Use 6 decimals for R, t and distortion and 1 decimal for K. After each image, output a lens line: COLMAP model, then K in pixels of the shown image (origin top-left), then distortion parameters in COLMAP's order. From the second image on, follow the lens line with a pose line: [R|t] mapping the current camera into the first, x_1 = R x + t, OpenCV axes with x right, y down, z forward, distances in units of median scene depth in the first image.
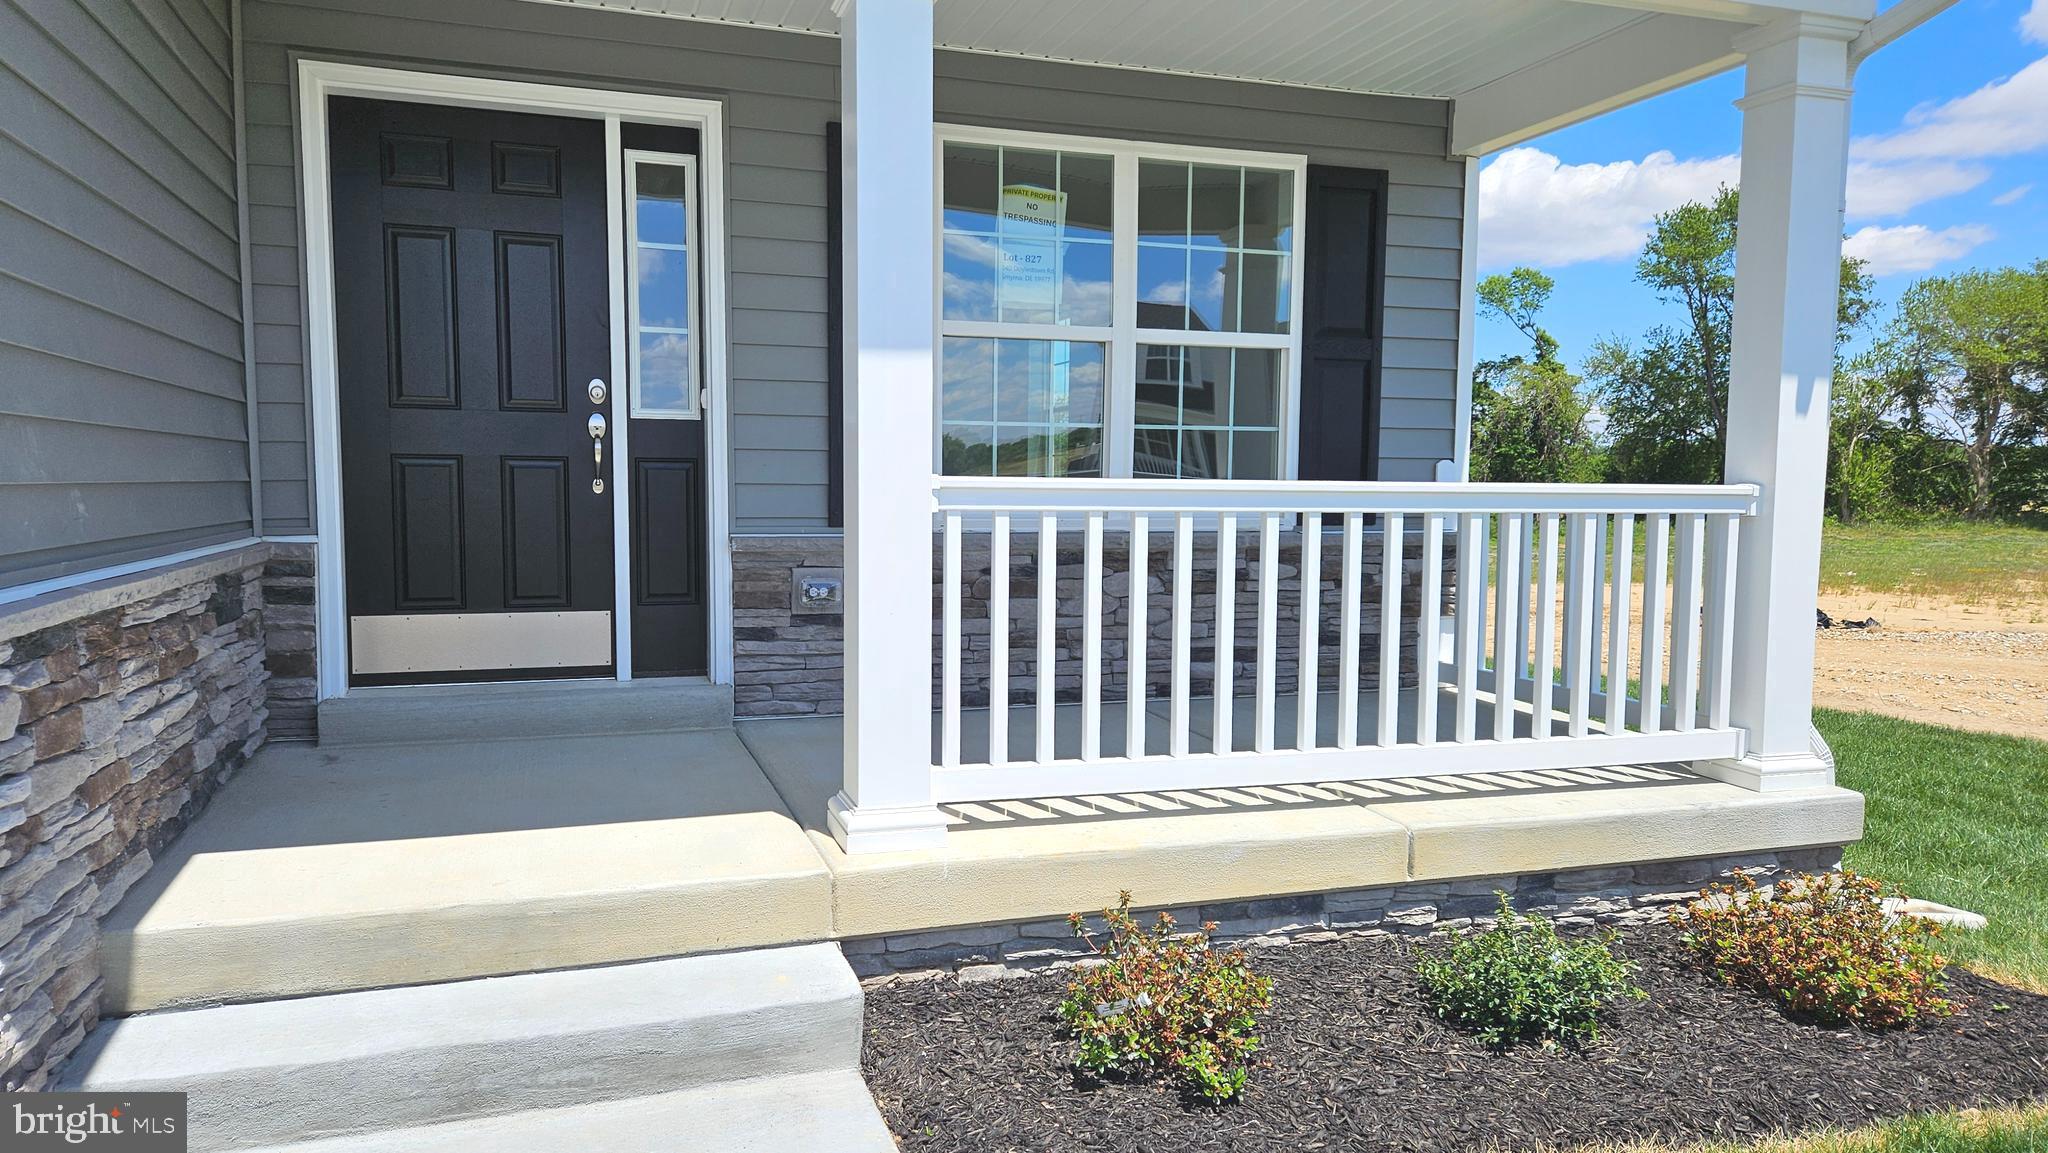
lens RADIAL K [[1335.2, 0, 1024.0], [0, 1335.2, 576.5], [0, 0, 1]] dist [0.001352, -0.000495]
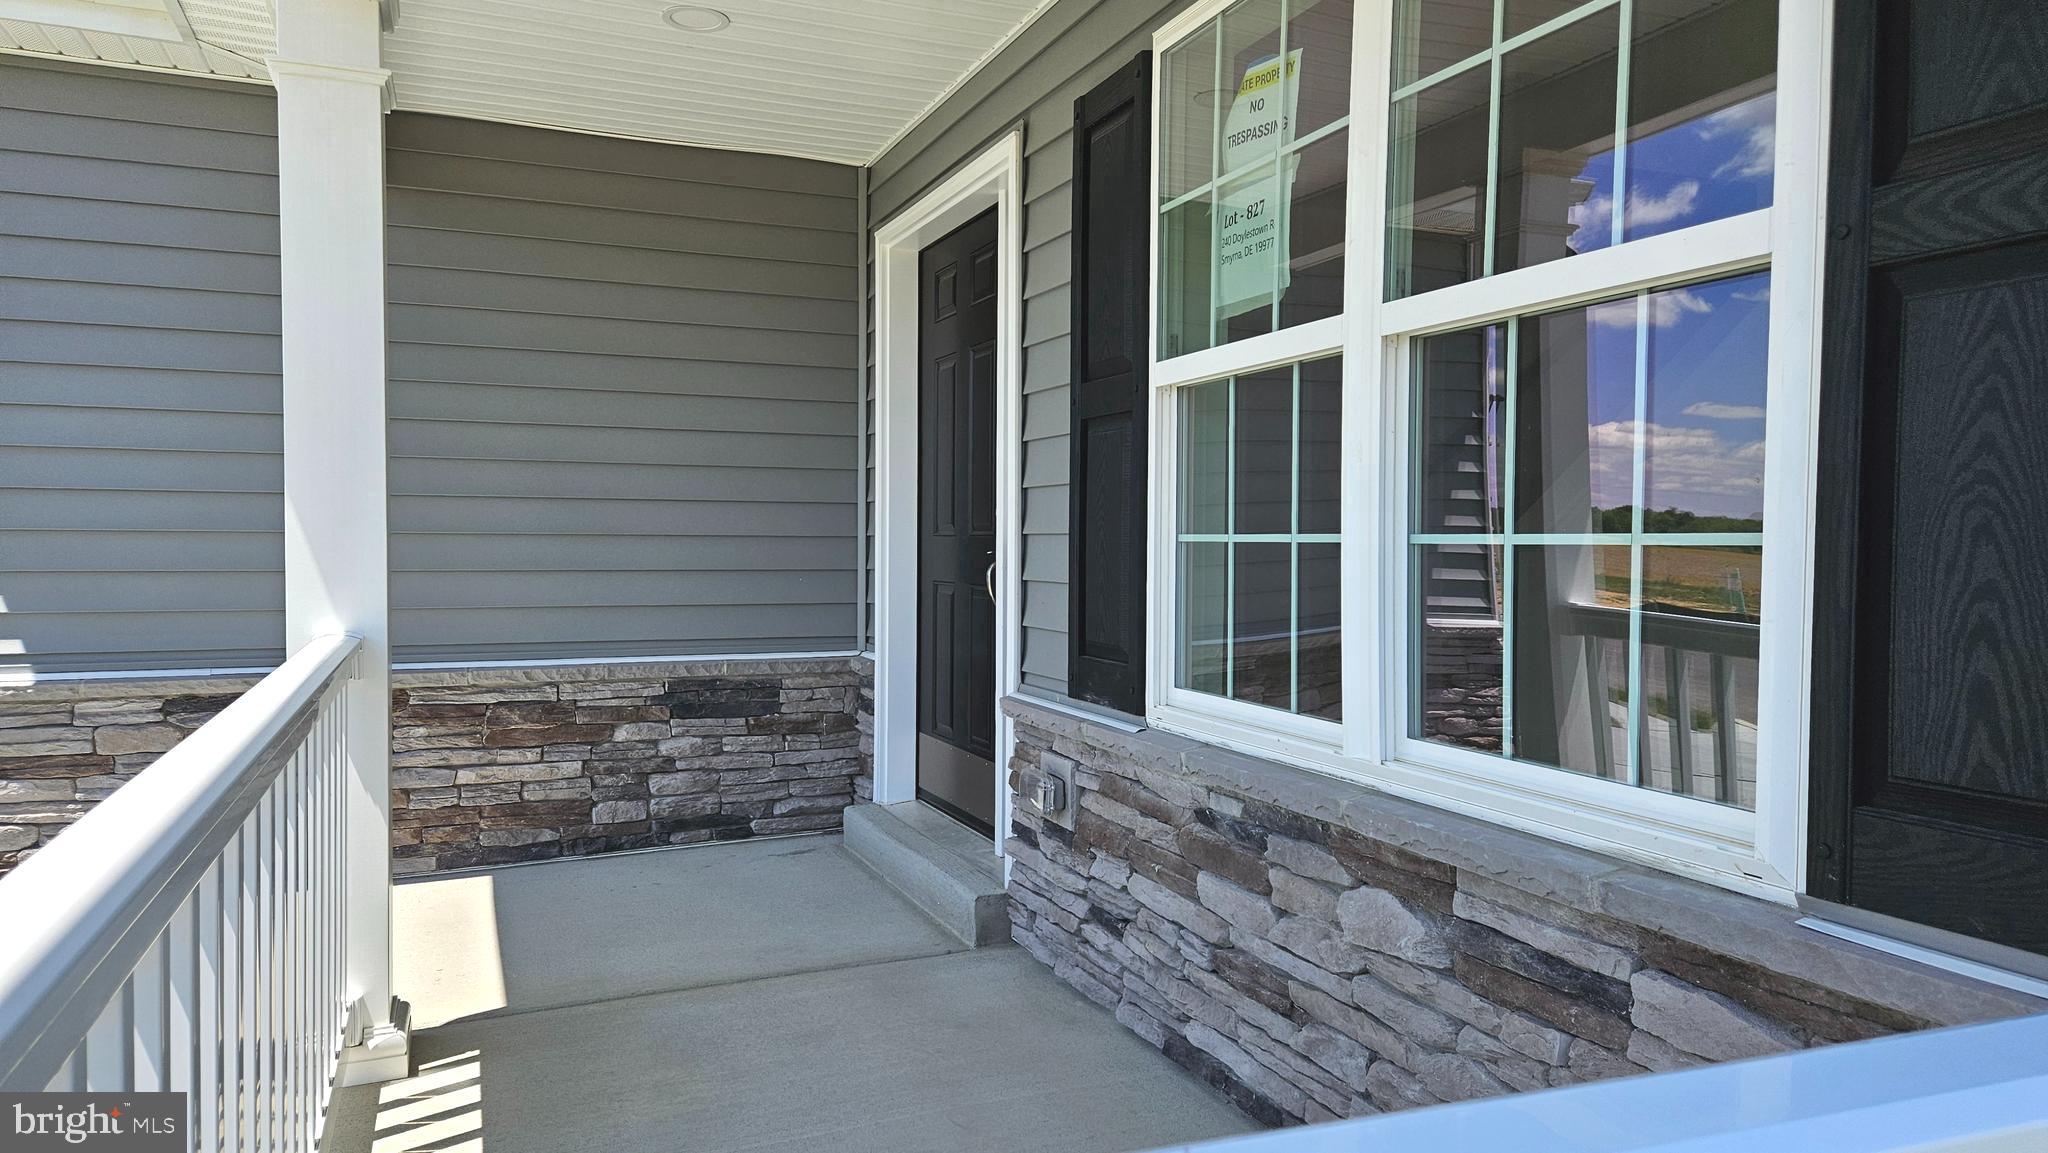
lens RADIAL K [[1361.5, 0, 1024.4], [0, 1361.5, 591.2], [0, 0, 1]] dist [0.136113, -0.151864]
pose [[0.043376, 0.024534, -0.998758, 0.530941], [-0.080013, 0.996572, 0.021005, -0.097493], [0.995850, 0.079003, 0.045190, 0.902278]]
